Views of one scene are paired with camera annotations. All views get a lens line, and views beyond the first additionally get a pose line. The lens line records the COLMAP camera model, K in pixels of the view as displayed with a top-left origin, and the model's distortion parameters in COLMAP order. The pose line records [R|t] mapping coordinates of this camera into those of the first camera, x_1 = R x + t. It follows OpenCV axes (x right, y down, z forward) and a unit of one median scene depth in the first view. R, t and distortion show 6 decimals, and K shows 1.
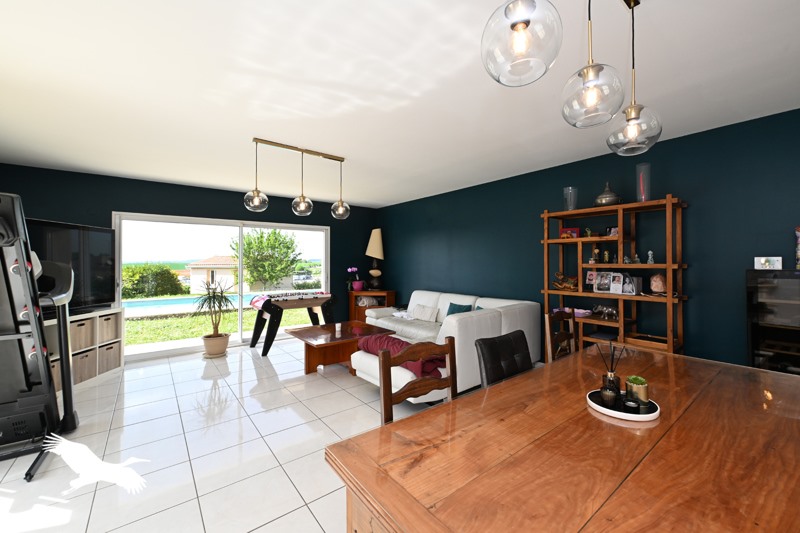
lens RADIAL K [[326.8, 0, 428.0], [0, 326.8, 263.7], [0, 0, 1]] dist [-0.001156, -0.000377]
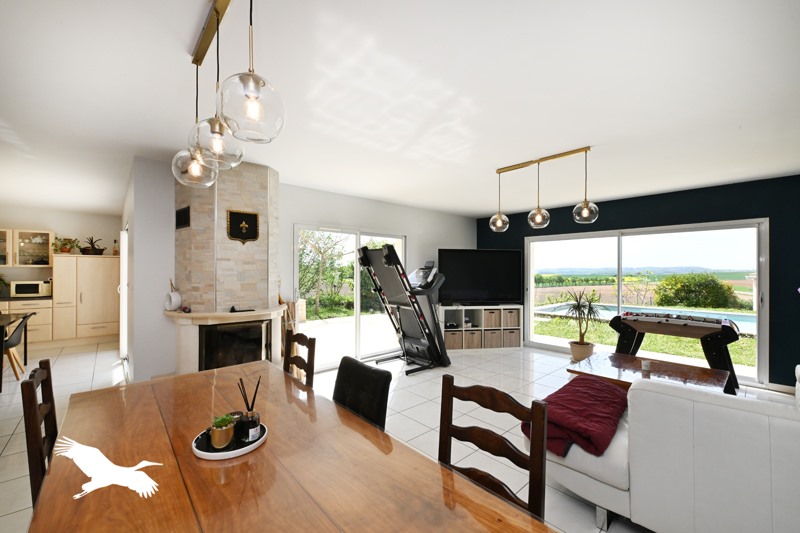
lens RADIAL K [[326.8, 0, 399.8], [0, 326.8, 268.9], [0, 0, 1]] dist [-0.001156, -0.000377]
pose [[0.015016, -0.002849, -0.999883, 0.491943], [-0.008334, 0.999961, -0.002974, -0.015664], [0.999853, 0.008377, 0.014992, 0.485916]]
